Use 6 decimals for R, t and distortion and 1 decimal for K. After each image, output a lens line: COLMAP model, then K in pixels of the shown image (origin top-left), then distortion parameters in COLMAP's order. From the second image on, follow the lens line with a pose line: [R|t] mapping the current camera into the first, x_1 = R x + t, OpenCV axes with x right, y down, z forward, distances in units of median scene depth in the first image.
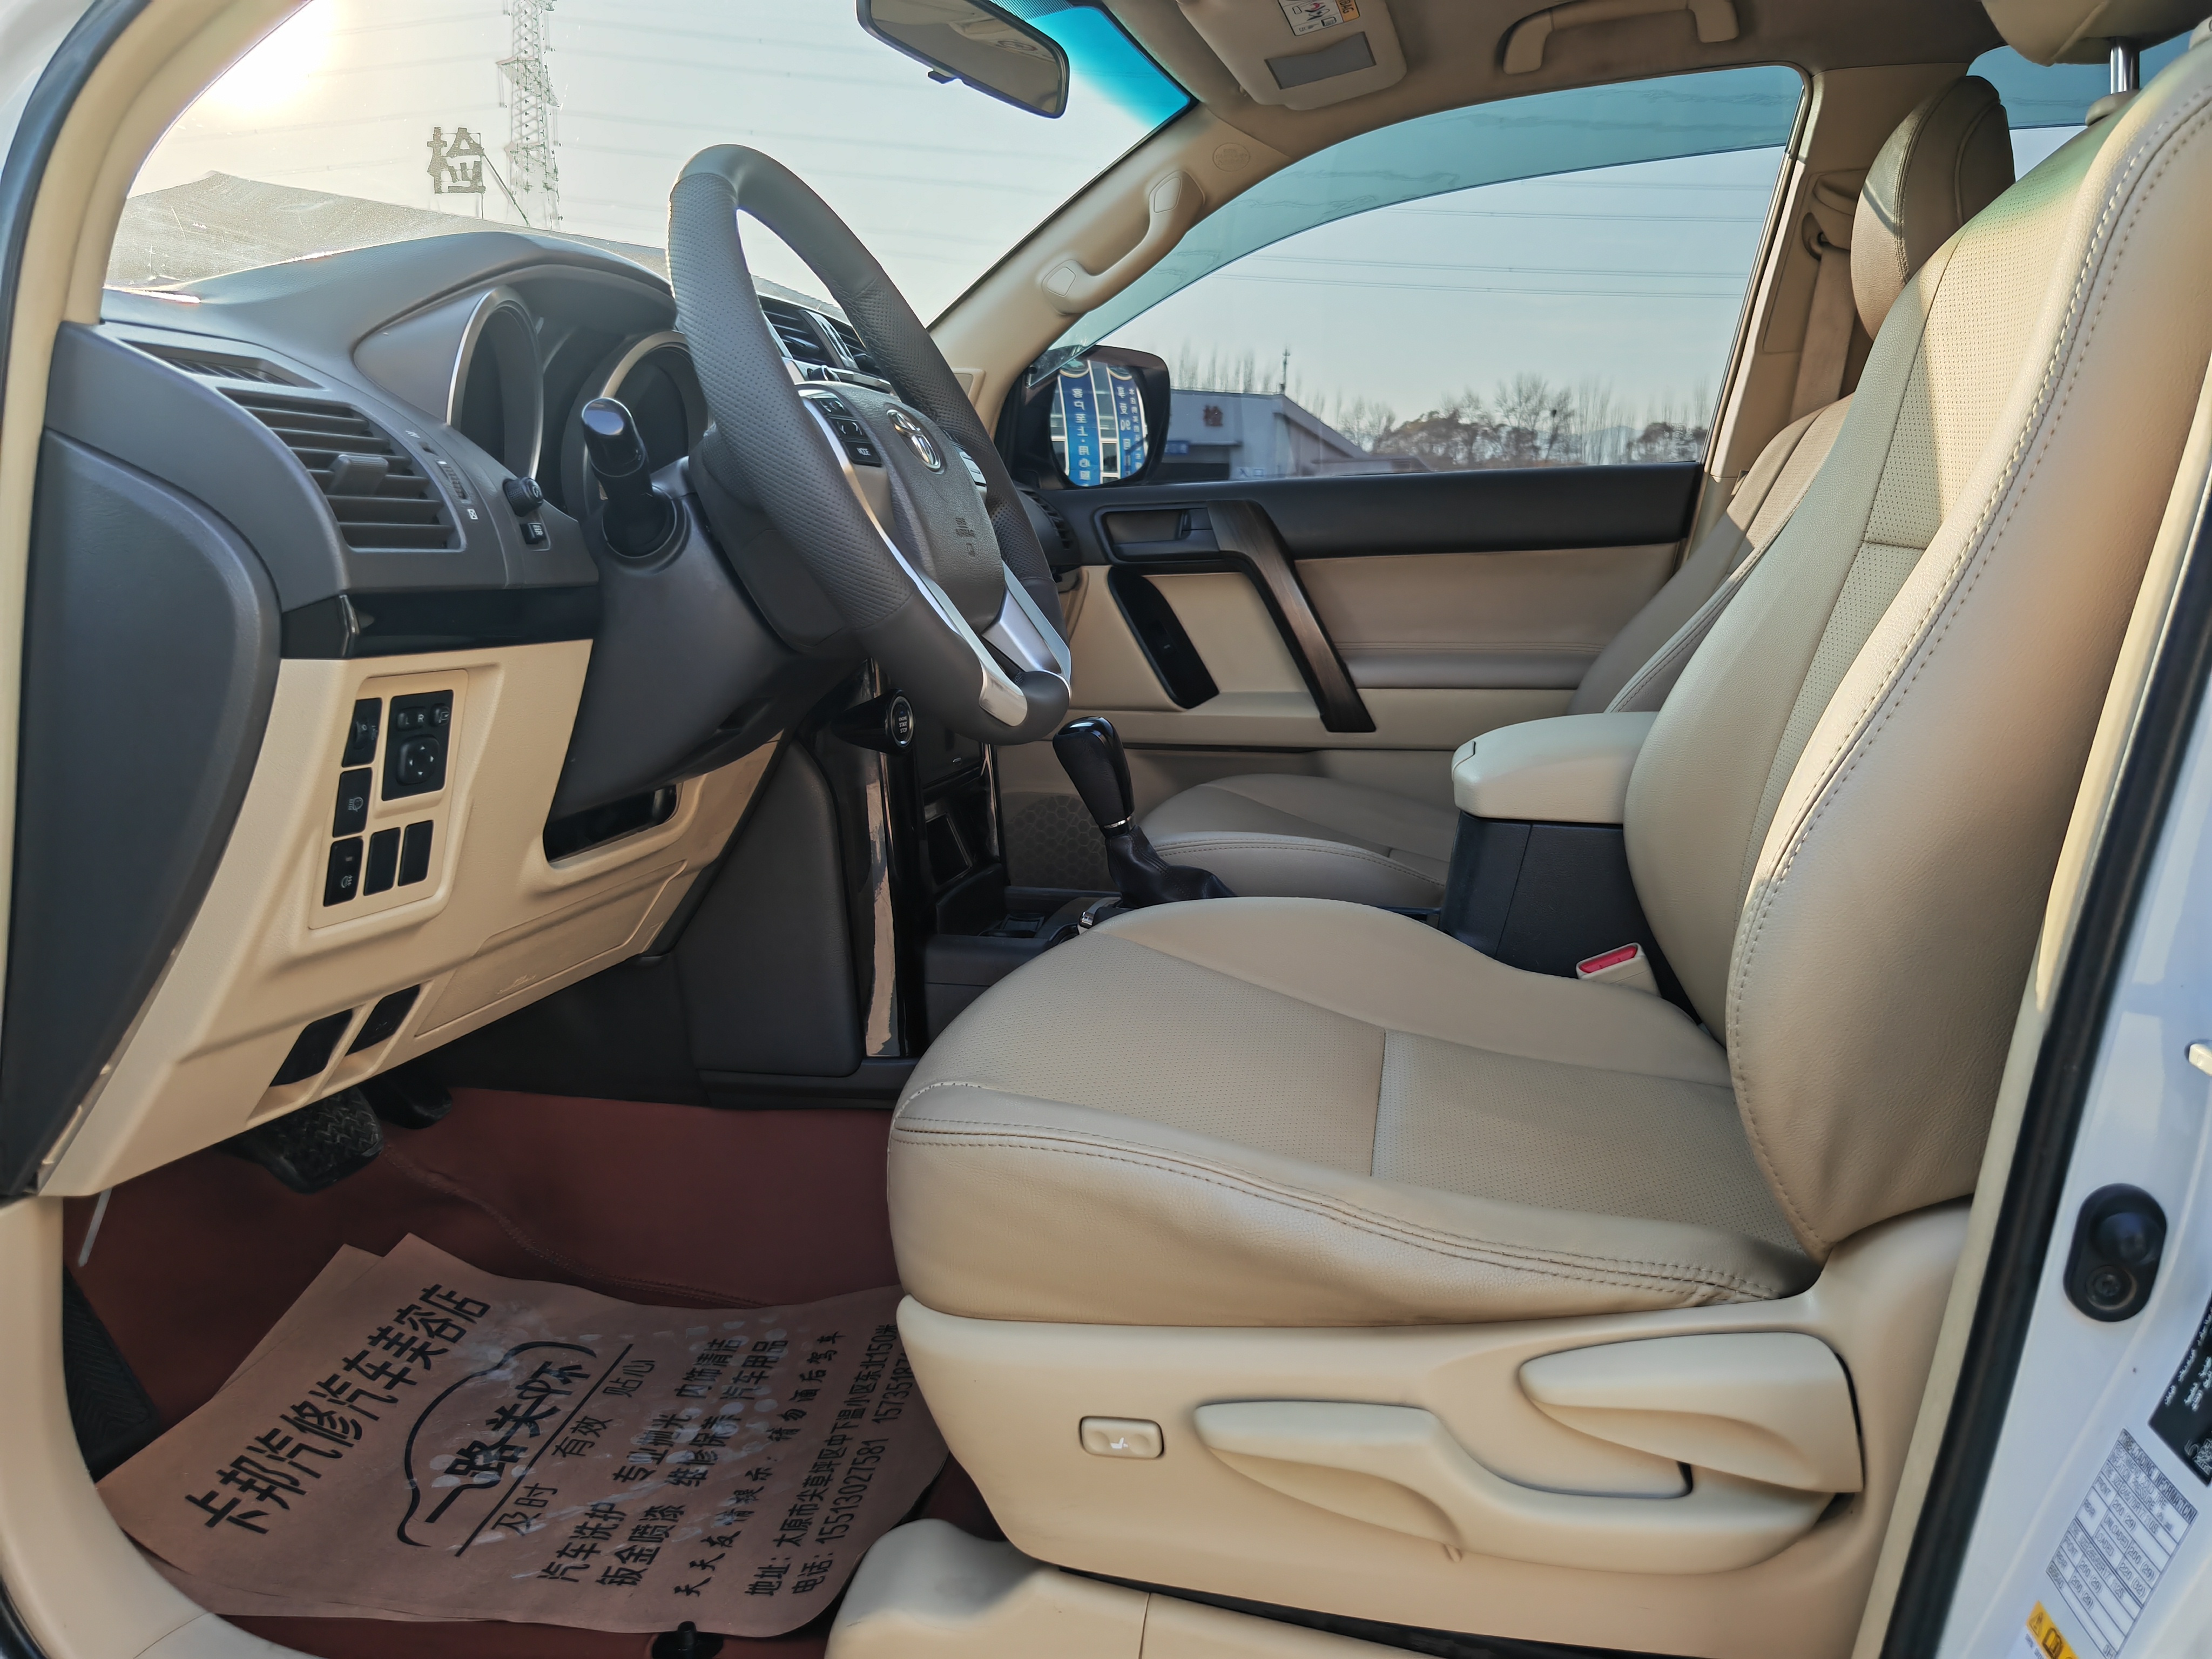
lens RADIAL K [[1705.8, 0, 1100.1], [0, 1705.8, 822.0], [0, 0, 1]] dist [0.034749, -0.042428]
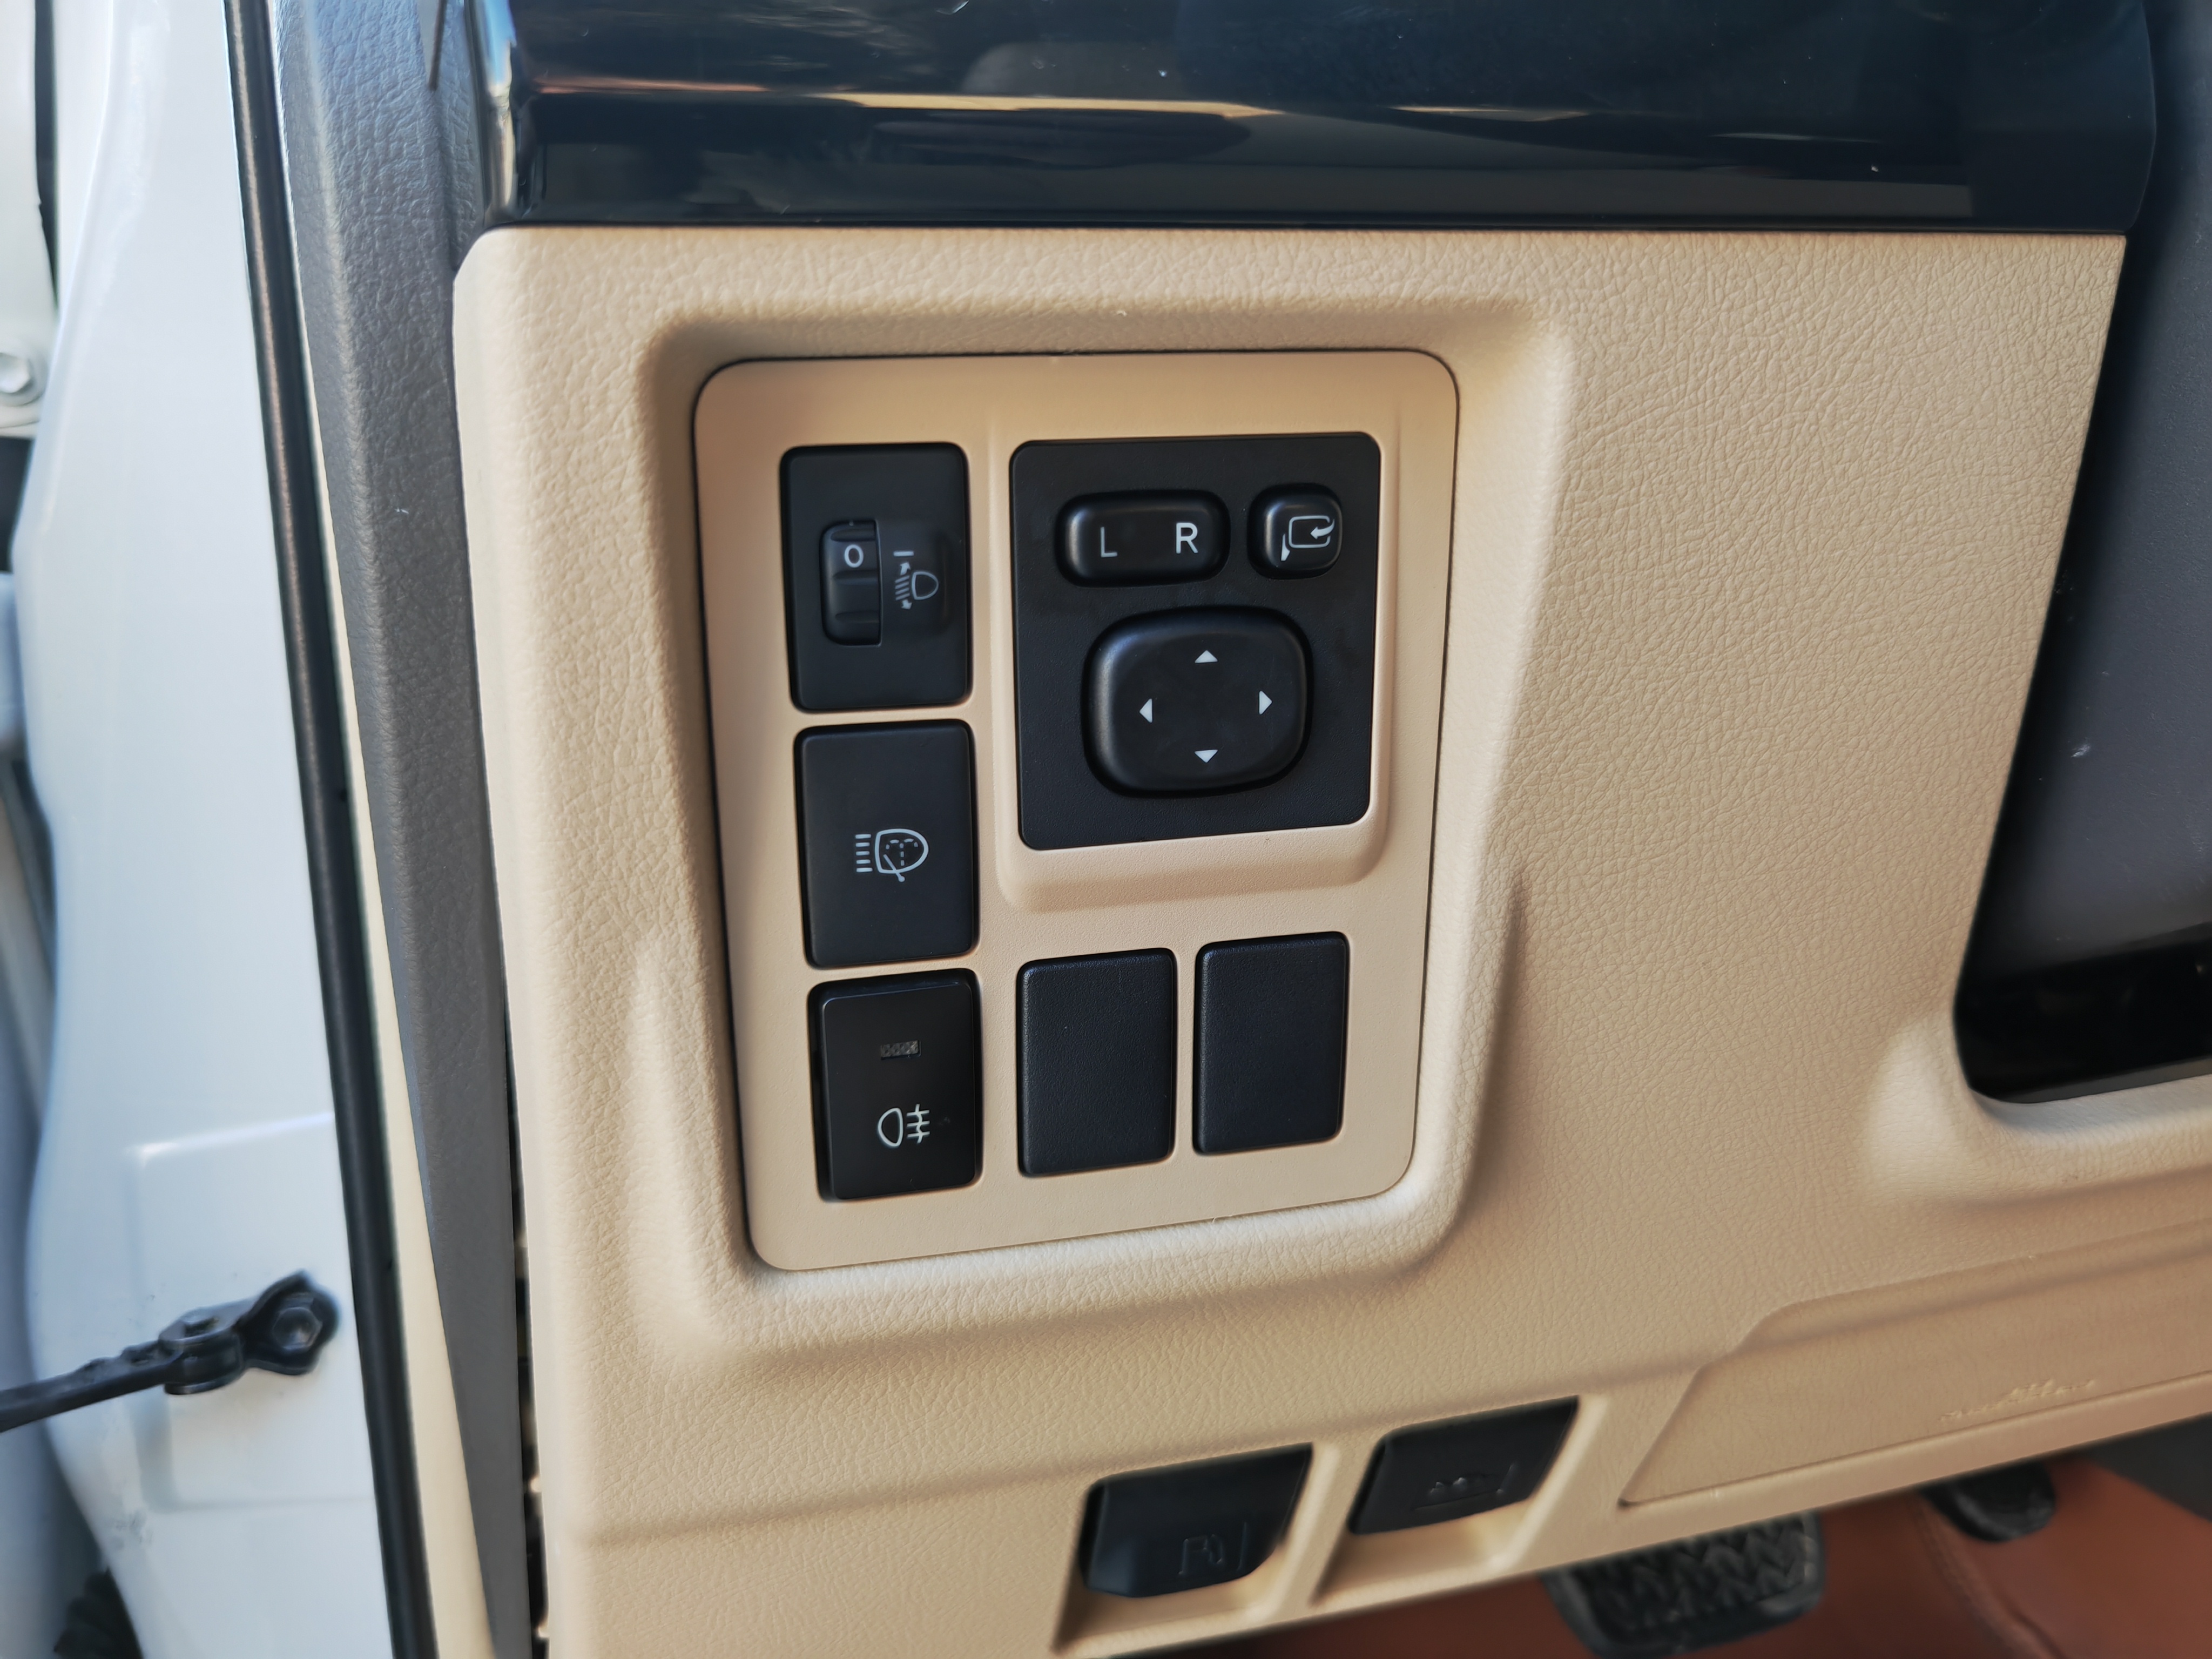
lens RADIAL K [[1705.8, 0, 1100.1], [0, 1705.8, 822.0], [0, 0, 1]] dist [0.034749, -0.042428]
pose [[0.503461, 0.048389, -0.862662, -0.177619], [-0.076942, 0.996975, 0.011019, -0.019686], [0.860585, 0.060827, 0.505661, 0.850602]]
